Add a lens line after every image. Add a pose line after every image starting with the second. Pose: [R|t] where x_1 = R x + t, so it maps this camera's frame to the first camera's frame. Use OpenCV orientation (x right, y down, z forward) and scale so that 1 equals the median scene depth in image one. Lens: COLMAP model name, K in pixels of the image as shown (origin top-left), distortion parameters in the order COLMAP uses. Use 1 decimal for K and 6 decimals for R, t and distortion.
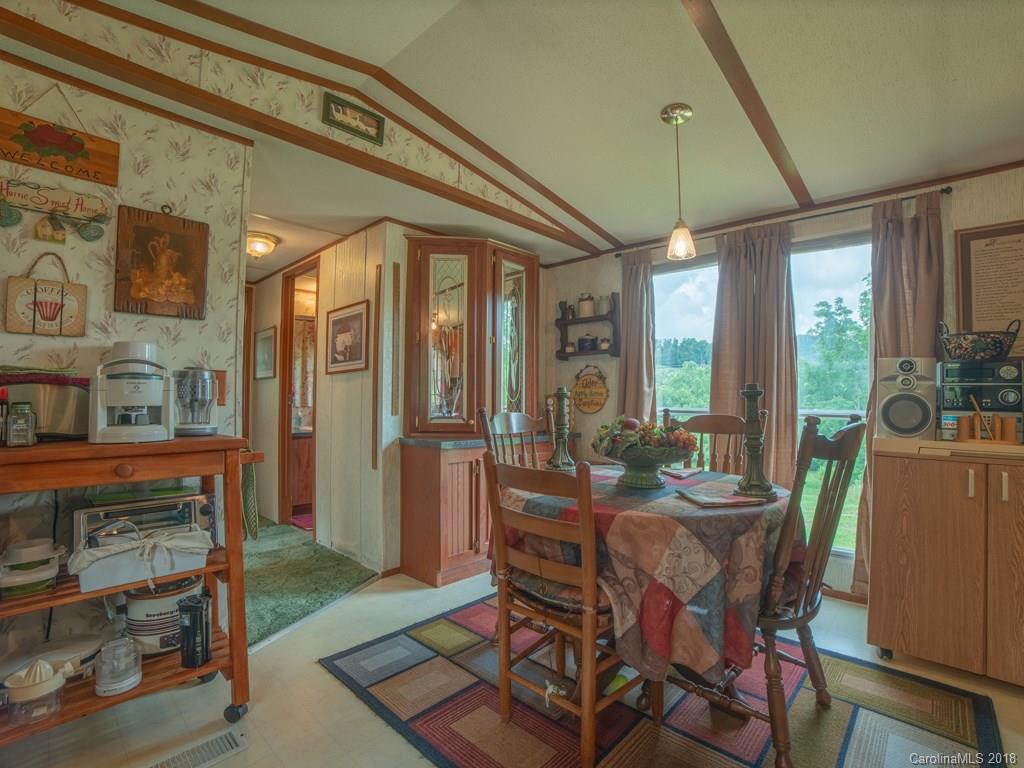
lens RADIAL K [[483.9, 0, 526.4], [0, 483.9, 385.4], [0, 0, 1]] dist [-0.112500, 0.038972]
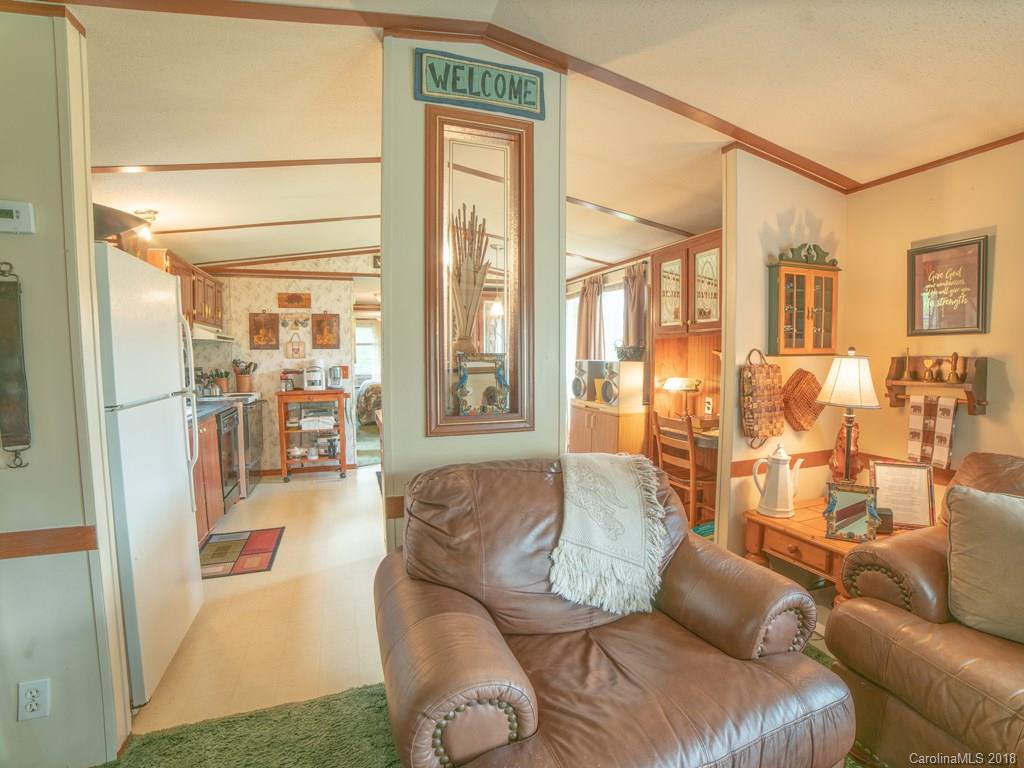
lens RADIAL K [[483.9, 0, 526.4], [0, 483.9, 385.4], [0, 0, 1]] dist [-0.112500, 0.038972]
pose [[0.894128, 0.019834, -0.447372, 1.923546], [0.018404, 0.996547, 0.080964, -0.154071], [0.447434, -0.080626, 0.890675, -1.305829]]
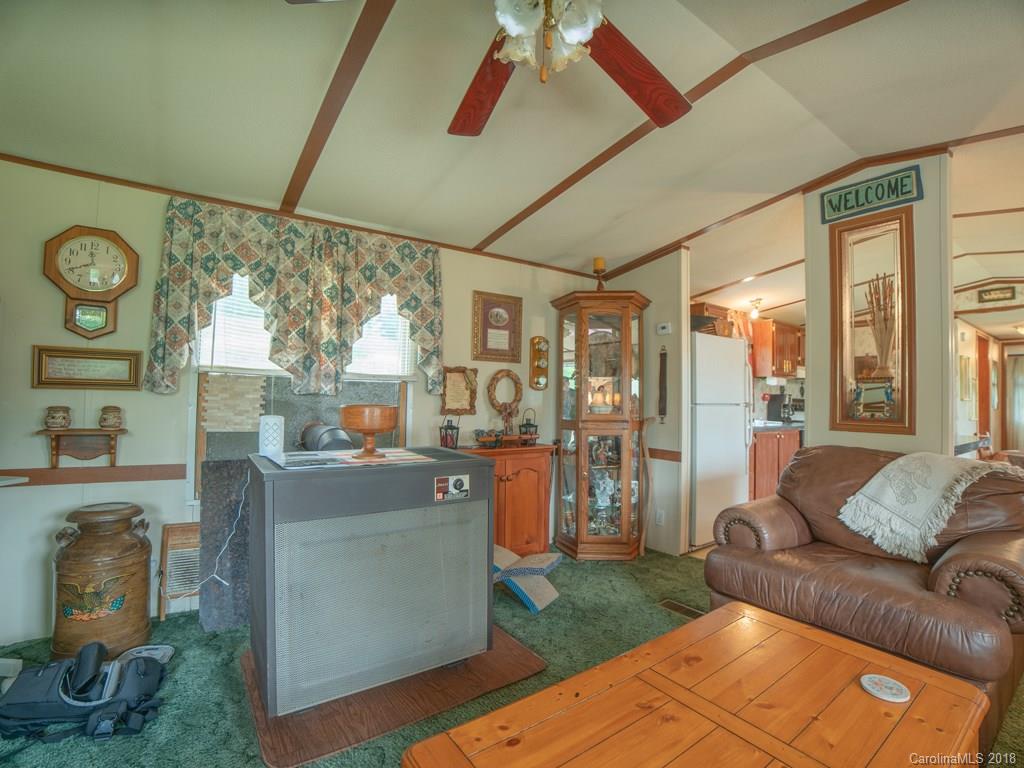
lens RADIAL K [[483.9, 0, 526.4], [0, 483.9, 385.4], [0, 0, 1]] dist [-0.112500, 0.038972]
pose [[-0.201087, -0.032381, -0.979038, 3.088549], [0.001802, 0.999440, -0.033426, -0.060469], [0.979572, -0.008486, -0.200916, -1.180613]]
